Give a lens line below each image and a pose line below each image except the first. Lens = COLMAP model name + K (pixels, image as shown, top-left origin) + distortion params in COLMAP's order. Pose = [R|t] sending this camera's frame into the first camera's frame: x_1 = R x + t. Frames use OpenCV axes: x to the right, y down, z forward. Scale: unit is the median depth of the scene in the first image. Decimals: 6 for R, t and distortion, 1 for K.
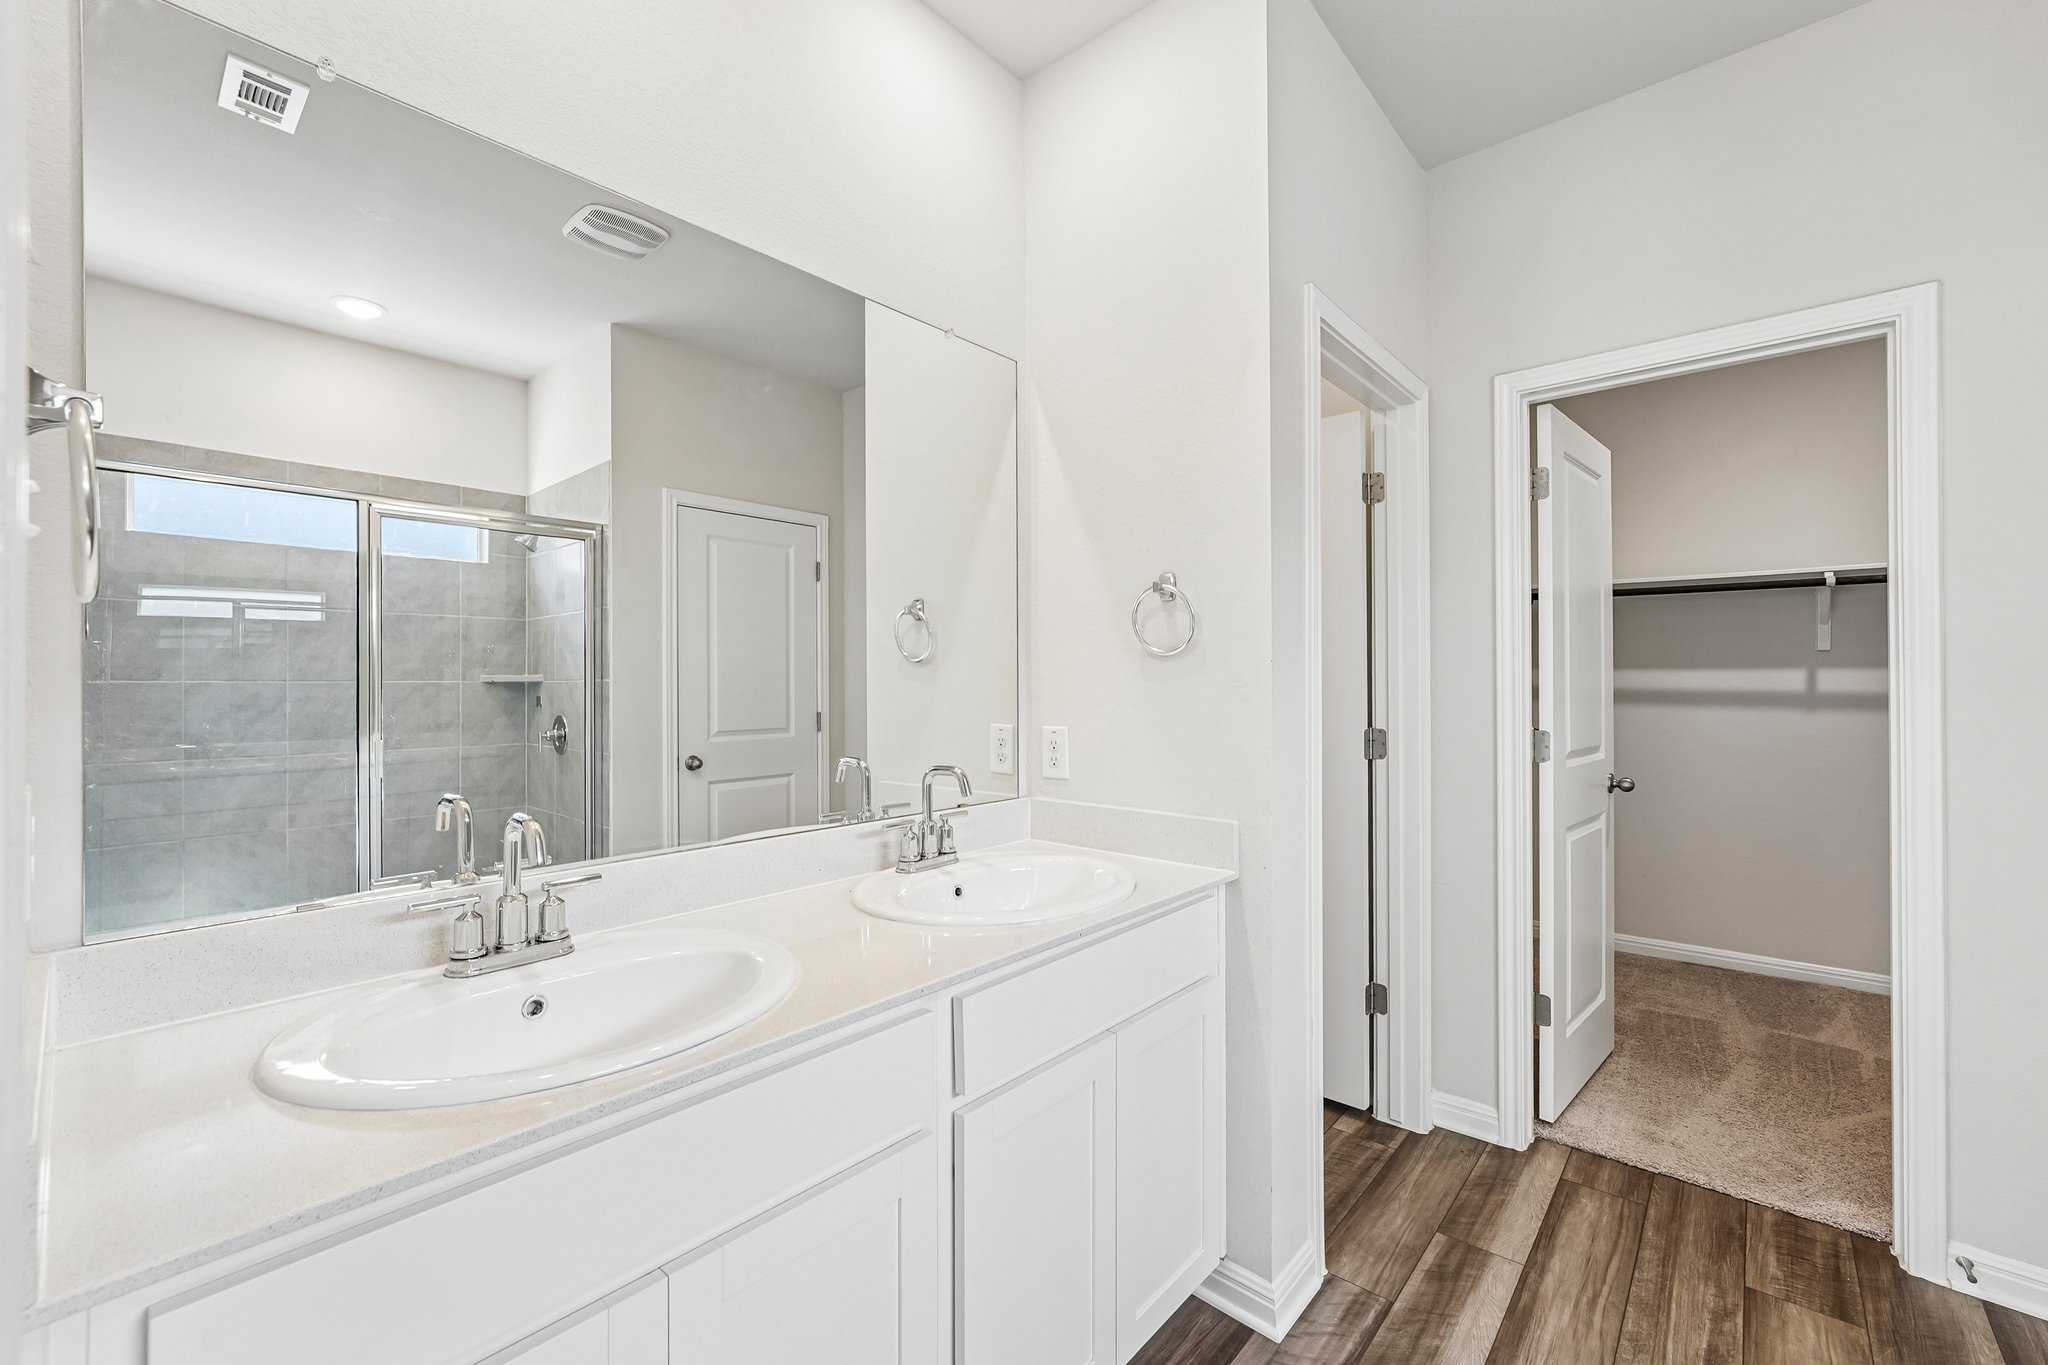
lens RADIAL K [[834.2, 0, 1024.0], [0, 834.2, 671.0], [0, 0, 1]] dist [-0.018643, 0.003511]
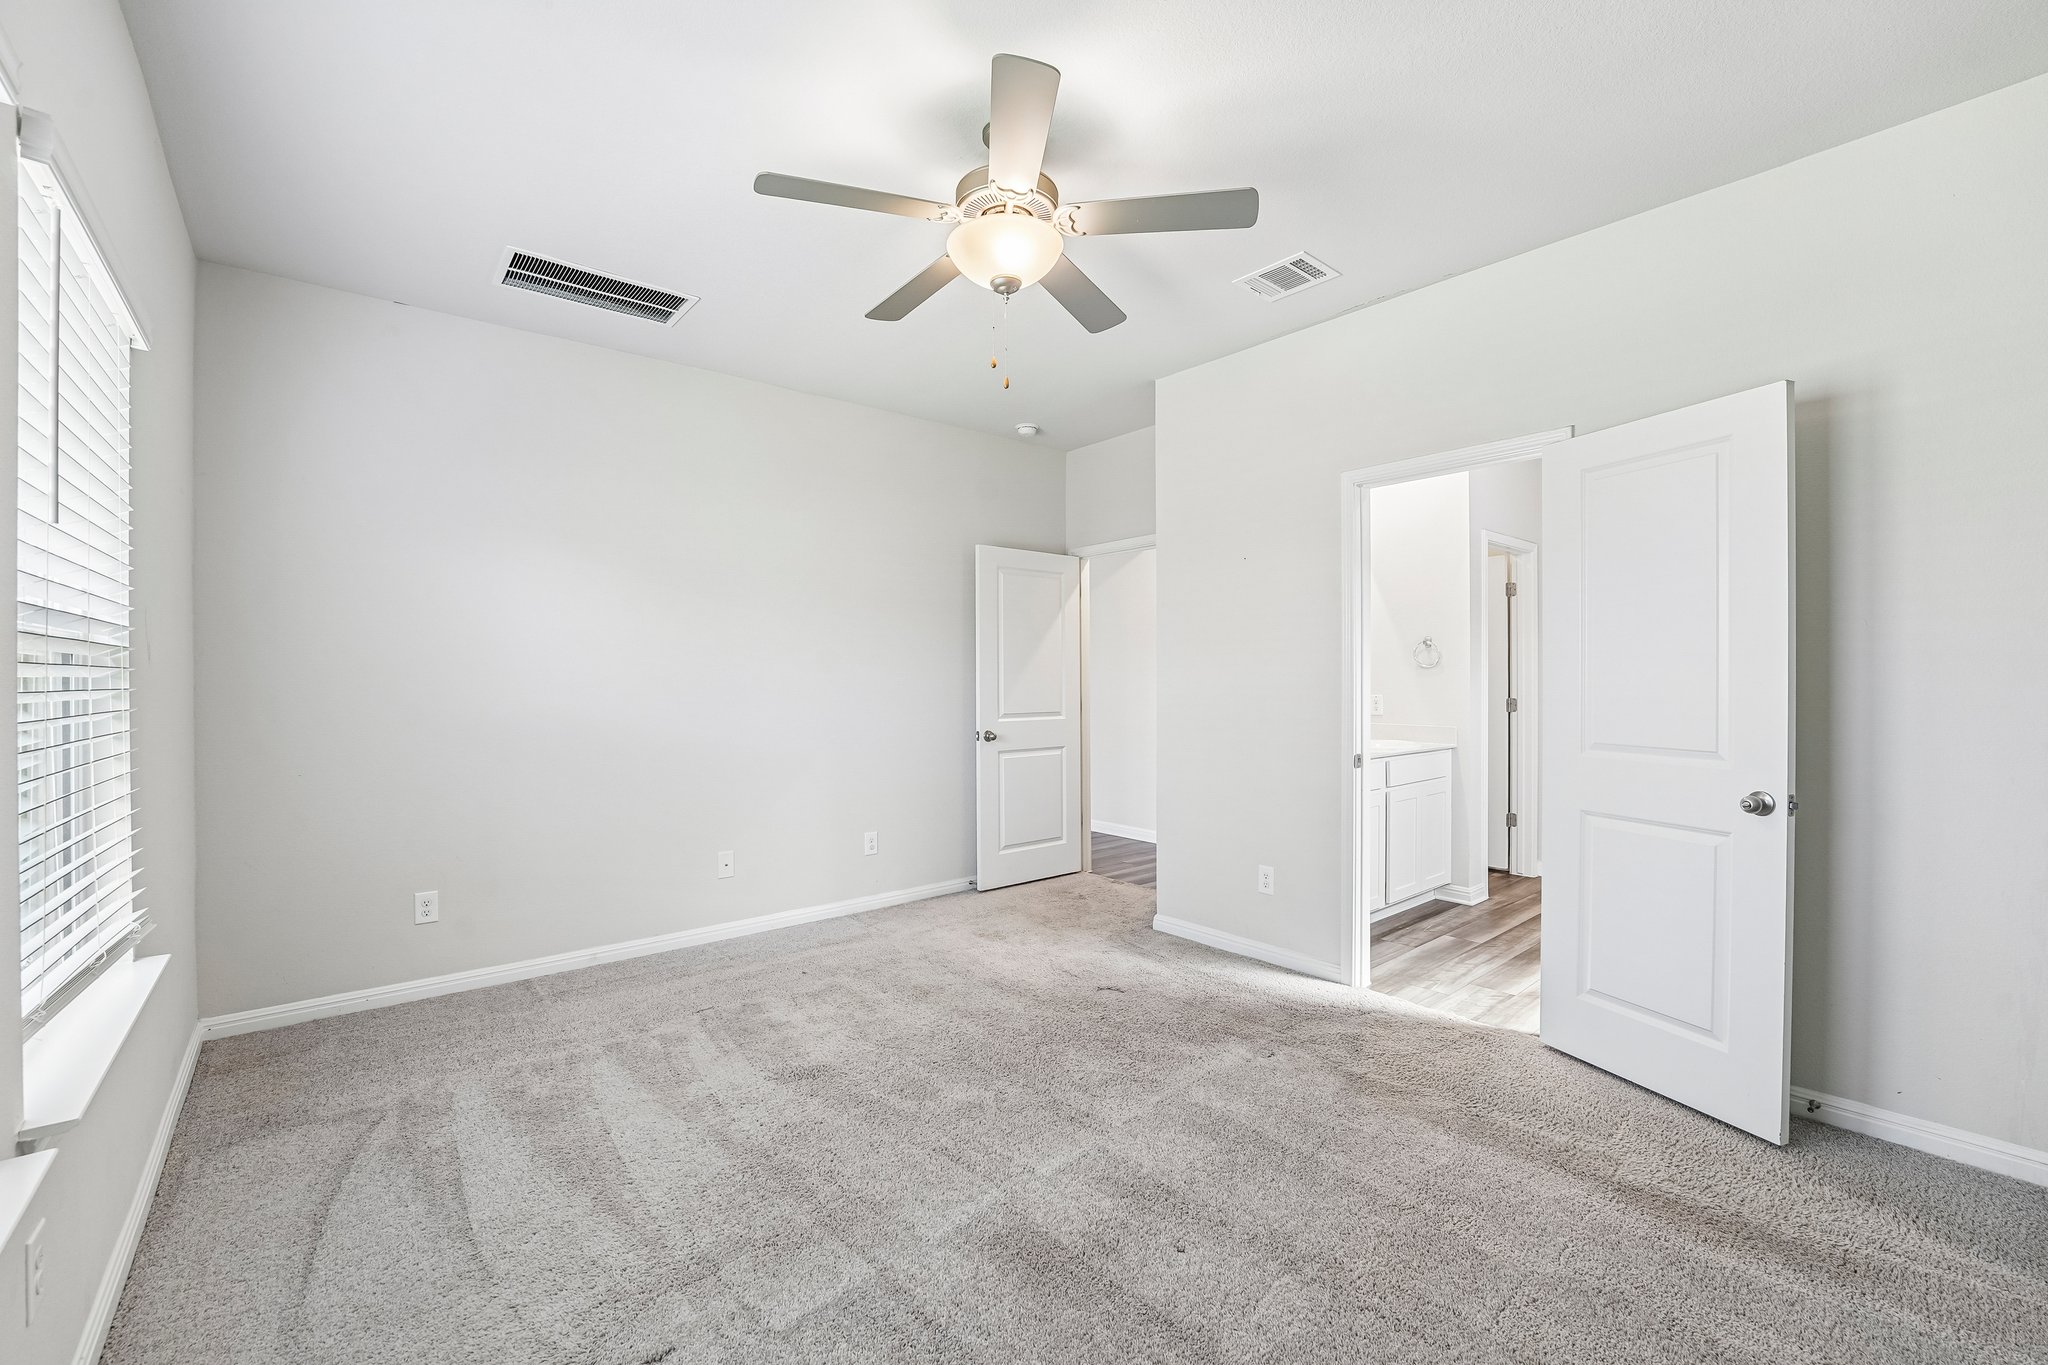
lens RADIAL K [[834.2, 0, 1028.2], [0, 834.2, 677.7], [0, 0, 1]] dist [-0.018643, 0.003511]
pose [[0.988998, -0.000440, -0.147927, -0.529057], [0.002634, 0.999889, 0.014638, -0.020590], [0.147904, -0.014866, 0.988890, -1.387612]]
